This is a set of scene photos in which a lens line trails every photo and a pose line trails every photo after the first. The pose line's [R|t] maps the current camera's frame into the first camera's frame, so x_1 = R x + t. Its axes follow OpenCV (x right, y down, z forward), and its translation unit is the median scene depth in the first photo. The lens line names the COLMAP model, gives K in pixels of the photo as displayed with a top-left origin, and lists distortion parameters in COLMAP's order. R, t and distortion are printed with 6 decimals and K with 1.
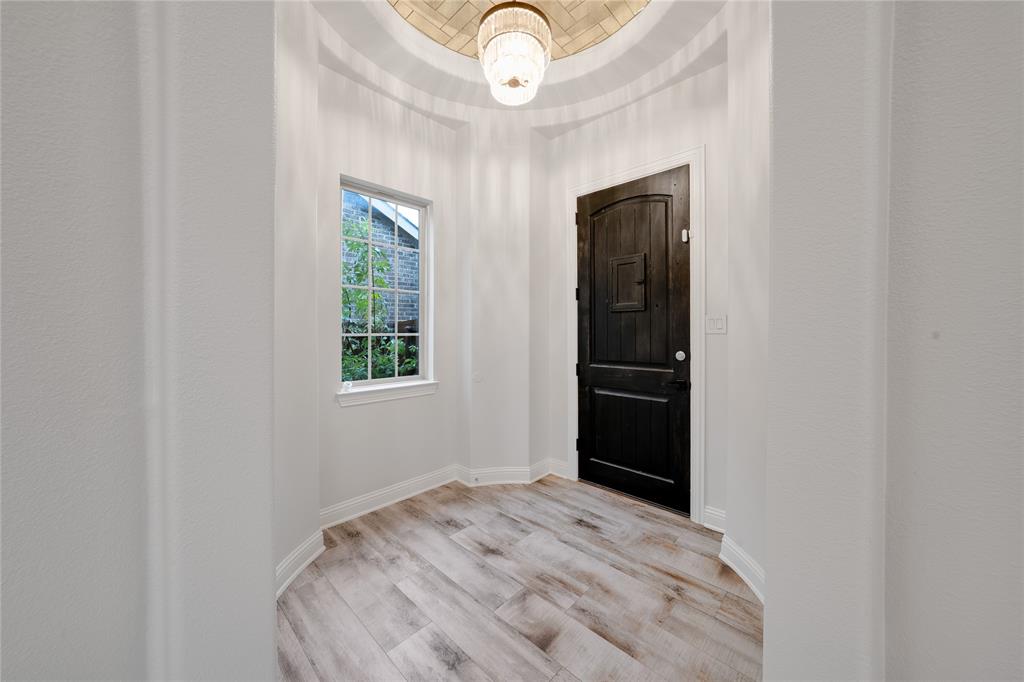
lens RADIAL K [[364.5, 0, 509.9], [0, 364.5, 333.4], [0, 0, 1]] dist [-0.016647, 0.000544]
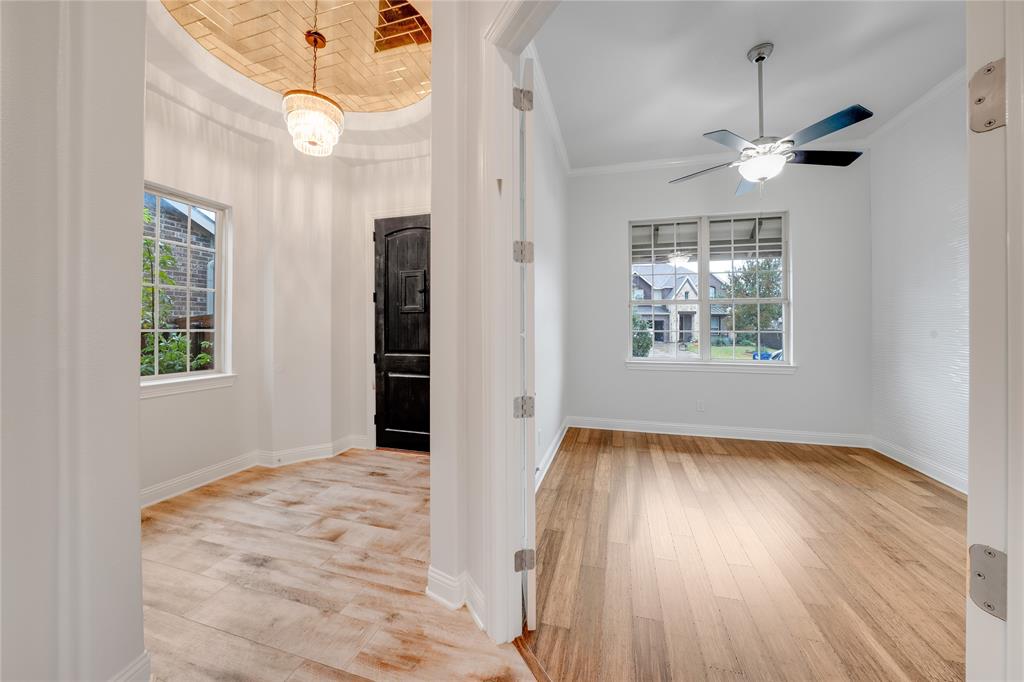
lens RADIAL K [[364.5, 0, 513.0], [0, 364.5, 326.7], [0, 0, 1]] dist [-0.016647, 0.000544]
pose [[0.884653, 0.000957, 0.466248, 0.028254], [0.003276, 0.999960, -0.008267, 0.004072], [-0.466238, 0.008841, 0.884615, -0.346634]]
